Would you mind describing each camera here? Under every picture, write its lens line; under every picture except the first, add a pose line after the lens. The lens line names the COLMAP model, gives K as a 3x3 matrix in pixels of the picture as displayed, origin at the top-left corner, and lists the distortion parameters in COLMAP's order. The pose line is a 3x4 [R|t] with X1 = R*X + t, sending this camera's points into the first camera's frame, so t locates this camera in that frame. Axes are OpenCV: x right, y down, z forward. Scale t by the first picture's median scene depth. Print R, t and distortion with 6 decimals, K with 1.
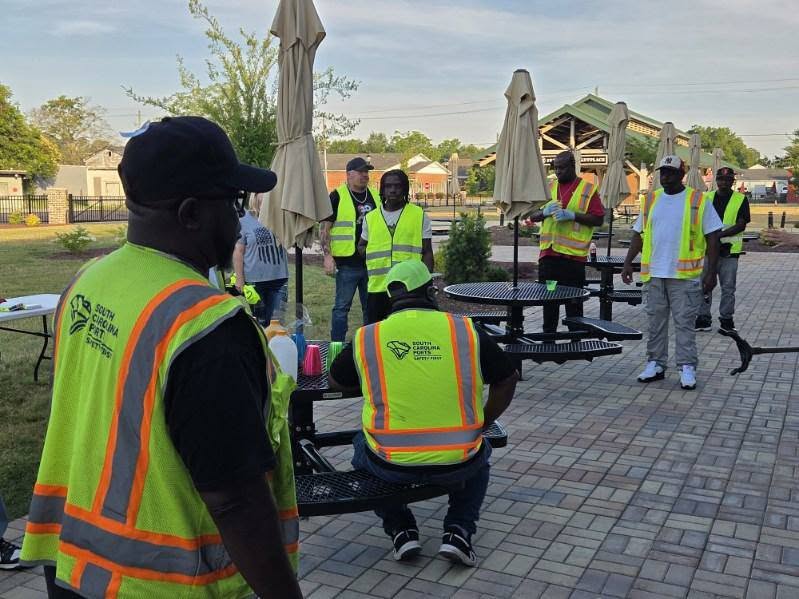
lens RADIAL K [[867.4, 0, 397.6], [0, 867.4, 282.7], [0, 0, 1]] dist [0.110693, -0.137919]
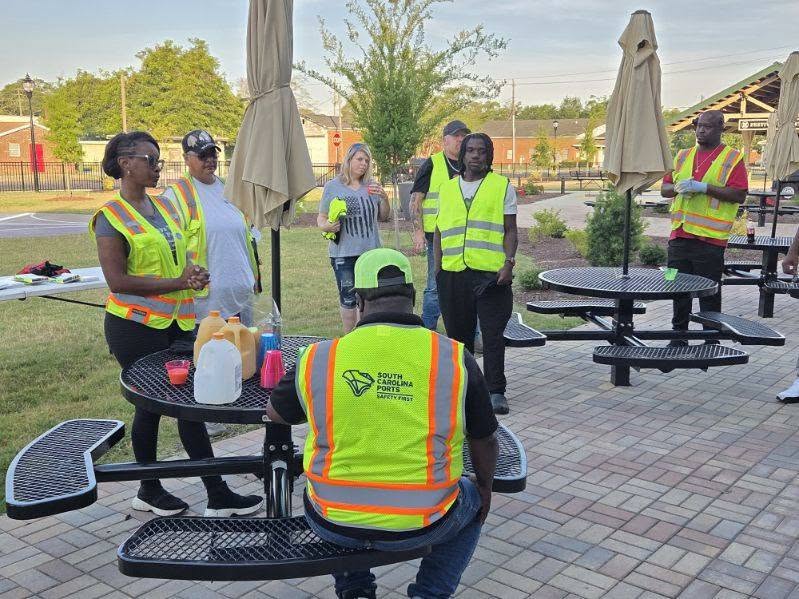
lens RADIAL K [[867.4, 0, 397.6], [0, 867.4, 282.7], [0, 0, 1]] dist [0.110693, -0.137919]
pose [[0.976014, 0.037240, -0.214497, 0.105530], [-0.029239, 0.998757, 0.040358, -0.015124], [0.215734, -0.033118, 0.975890, 0.135065]]
